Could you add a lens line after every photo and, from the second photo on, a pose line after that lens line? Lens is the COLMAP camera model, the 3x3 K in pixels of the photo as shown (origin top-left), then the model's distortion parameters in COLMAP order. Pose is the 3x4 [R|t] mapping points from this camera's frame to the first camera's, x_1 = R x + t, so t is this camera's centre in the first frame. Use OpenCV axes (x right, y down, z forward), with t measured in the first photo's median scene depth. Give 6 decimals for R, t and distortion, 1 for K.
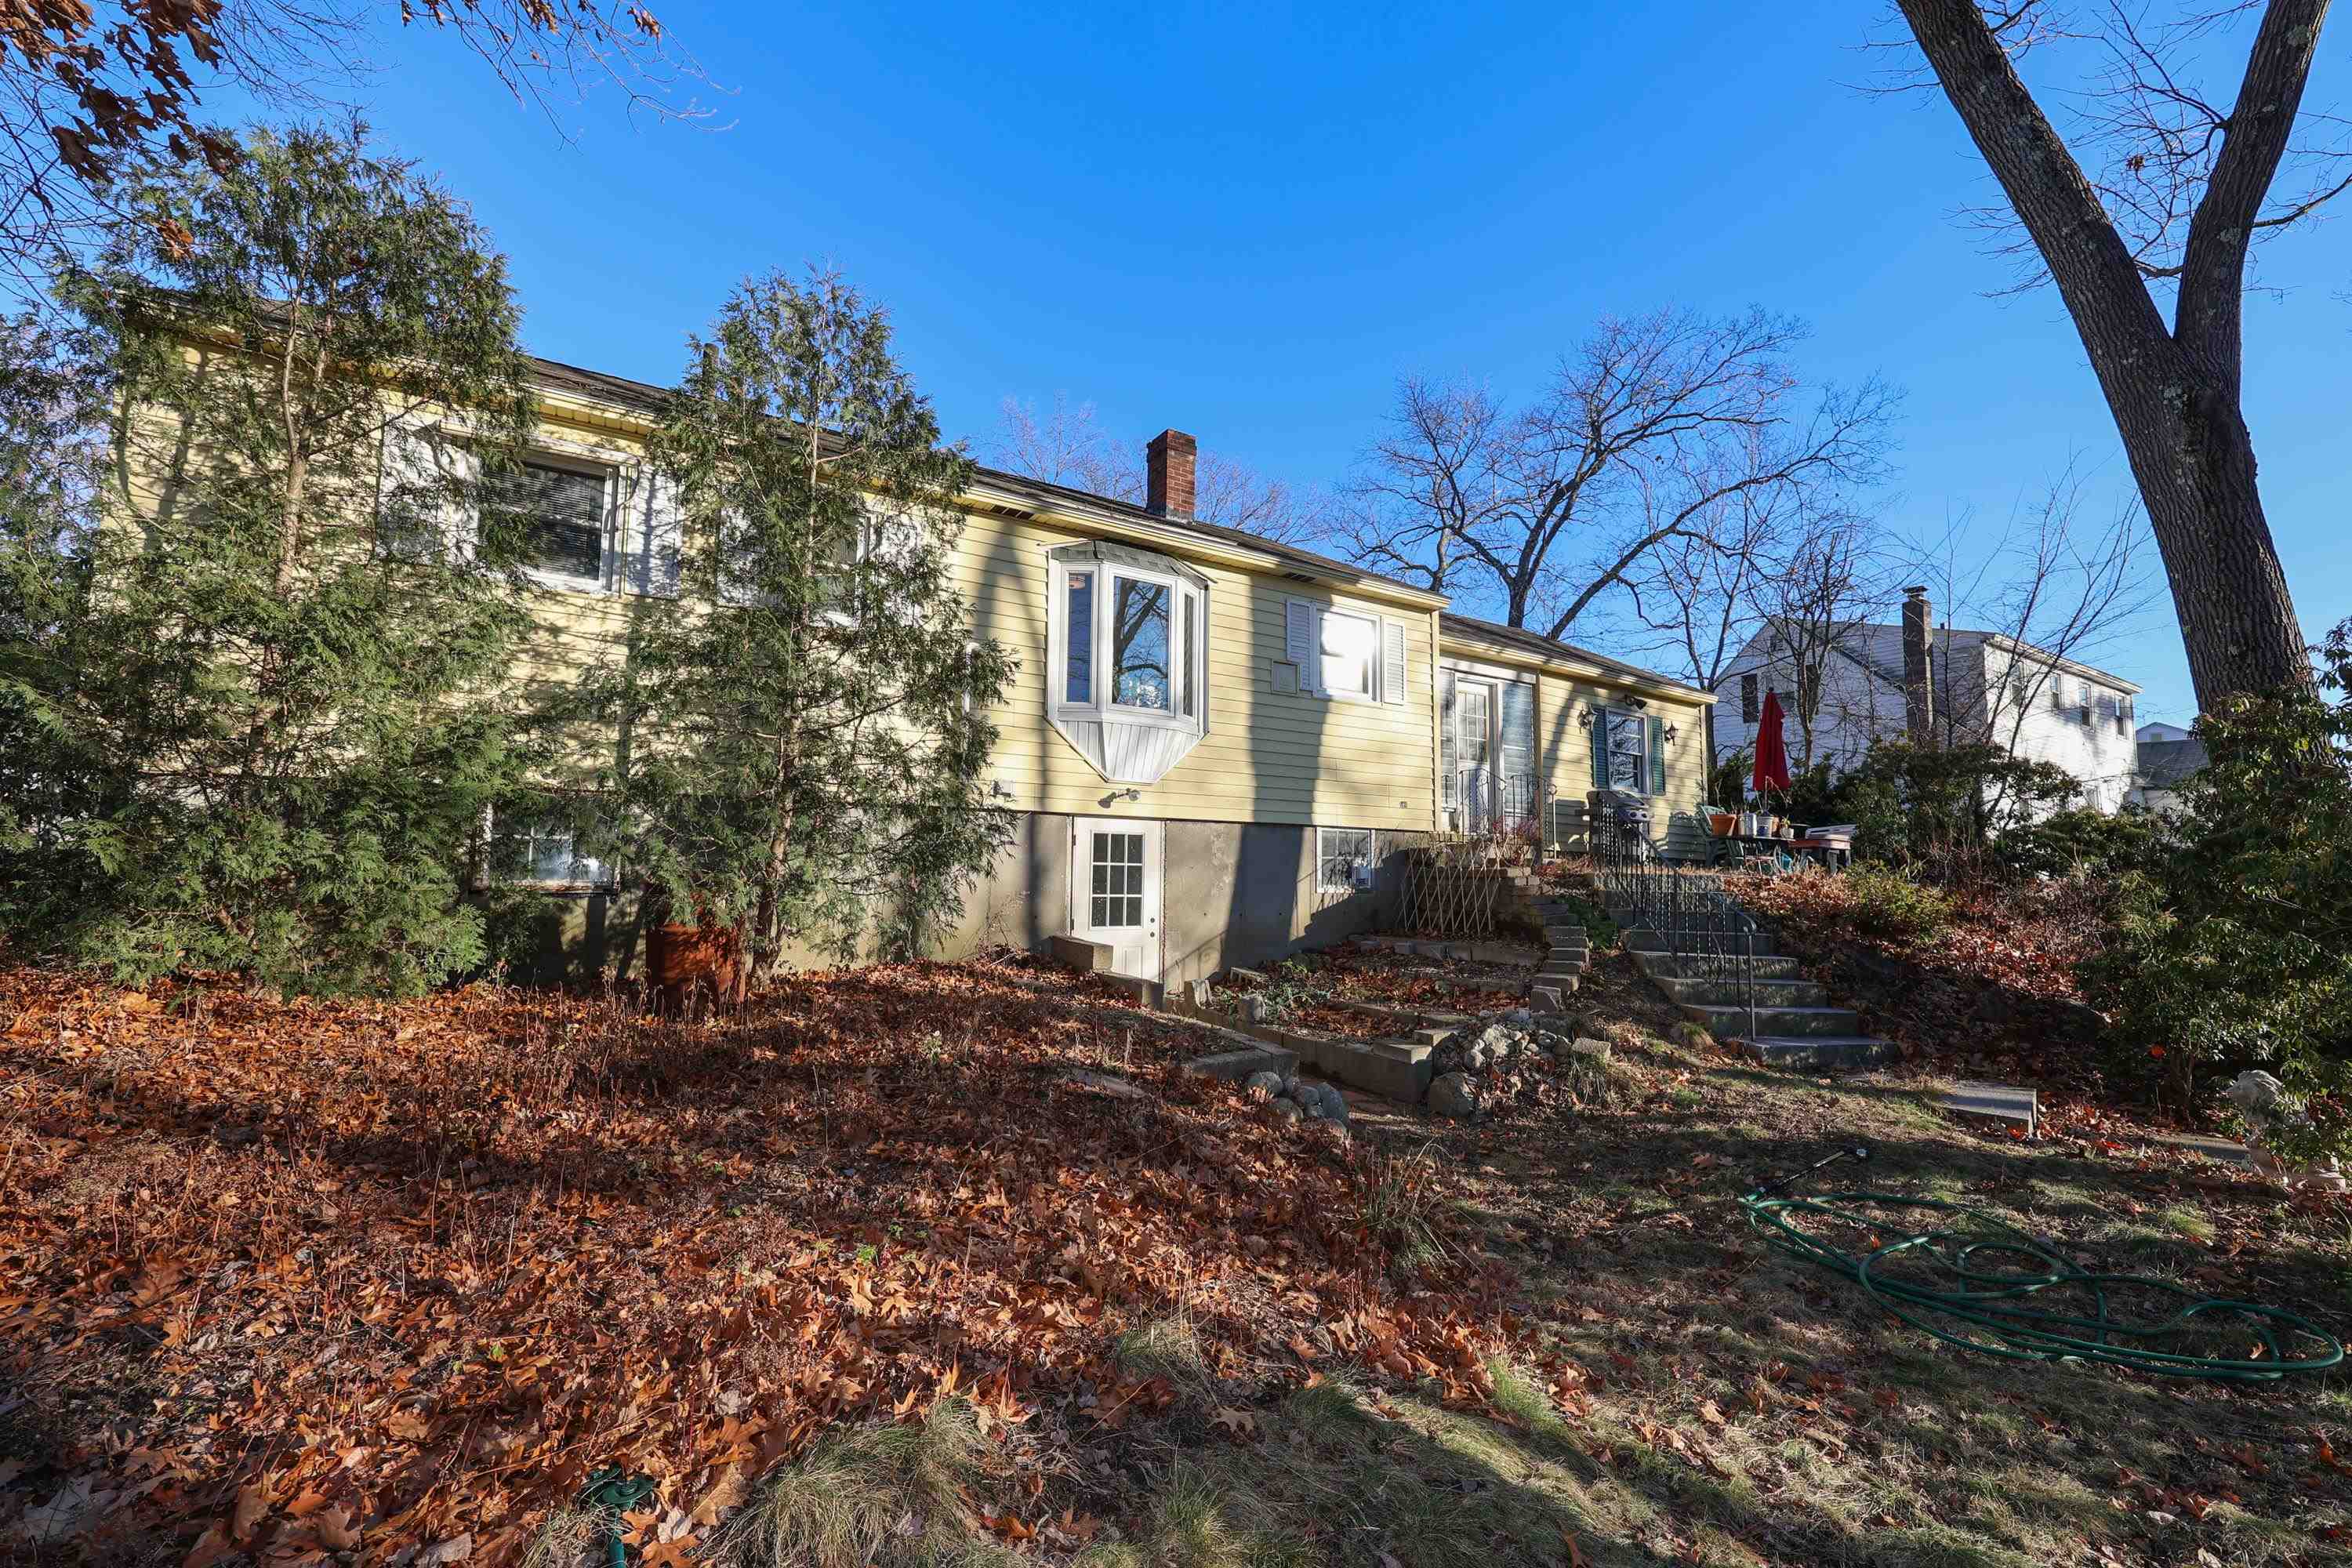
lens RADIAL K [[952.7, 0, 1175.7], [0, 952.7, 790.3], [0, 0, 1]] dist [0.000207, -0.000143]
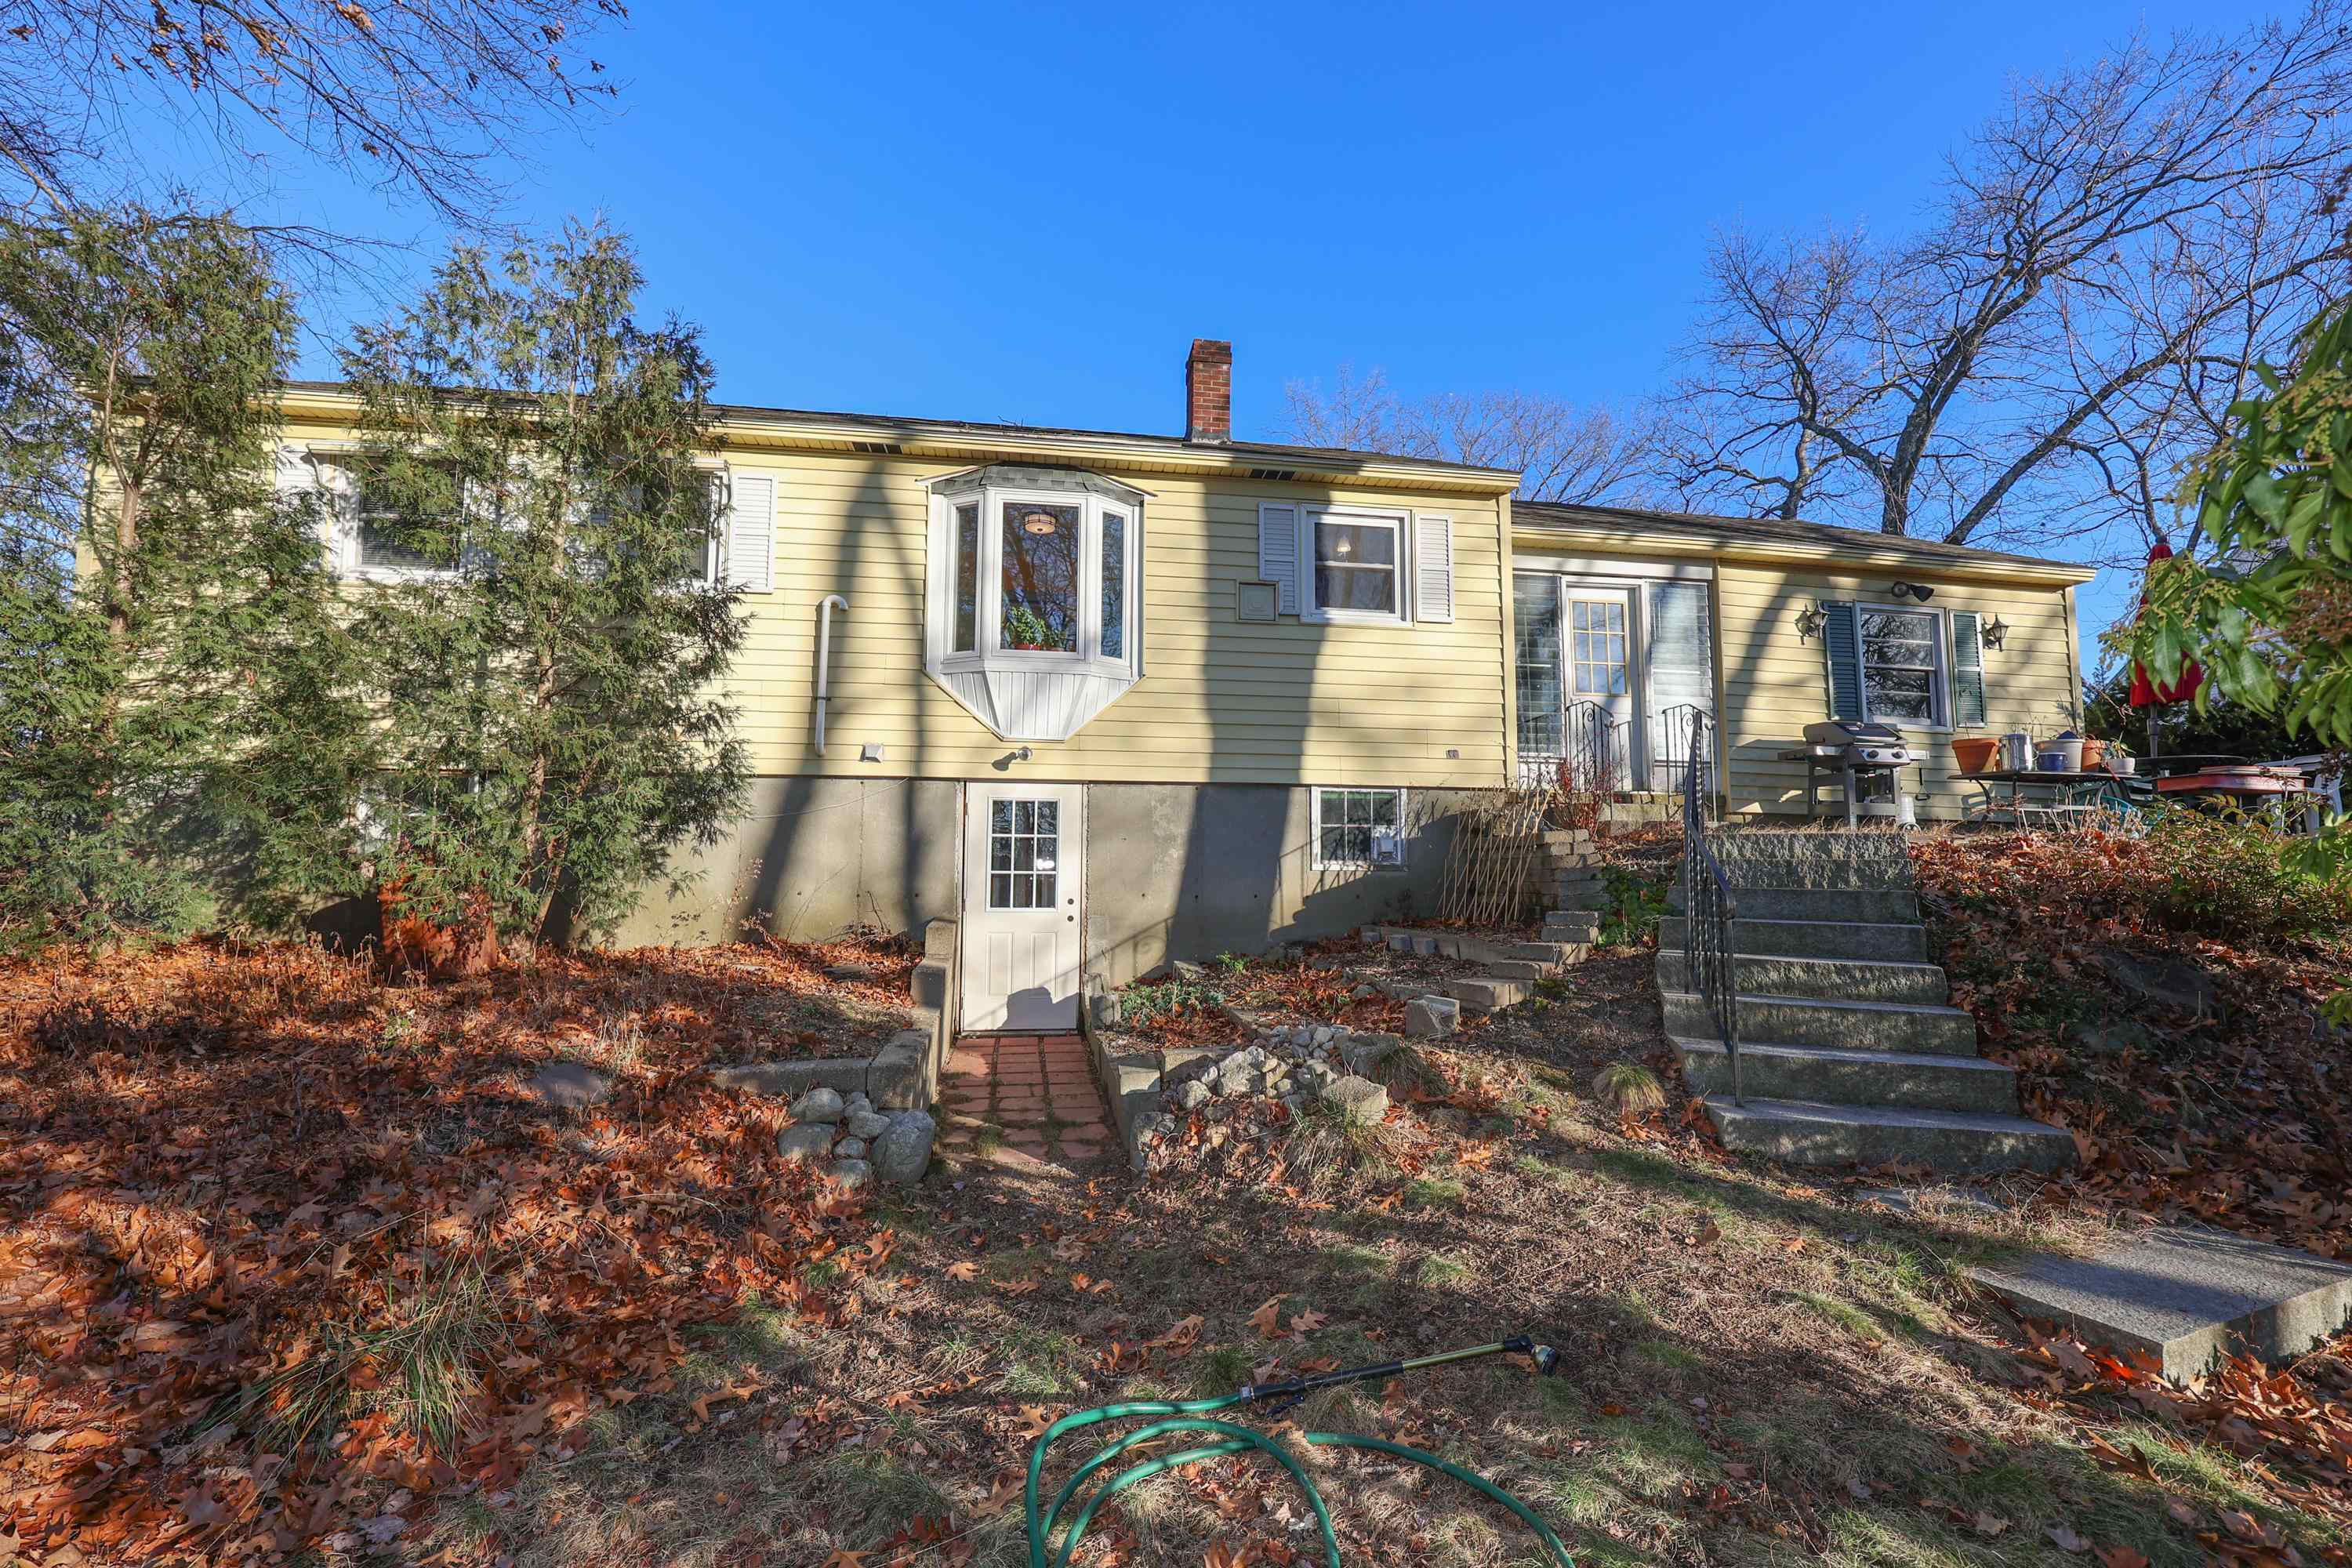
lens RADIAL K [[952.7, 0, 1175.7], [0, 952.7, 790.3], [0, 0, 1]] dist [0.000207, -0.000143]
pose [[0.916710, -0.043061, -0.397225, 0.361972], [0.042022, 0.999053, -0.011326, 0.046019], [0.397336, -0.006309, 0.917651, 0.236334]]
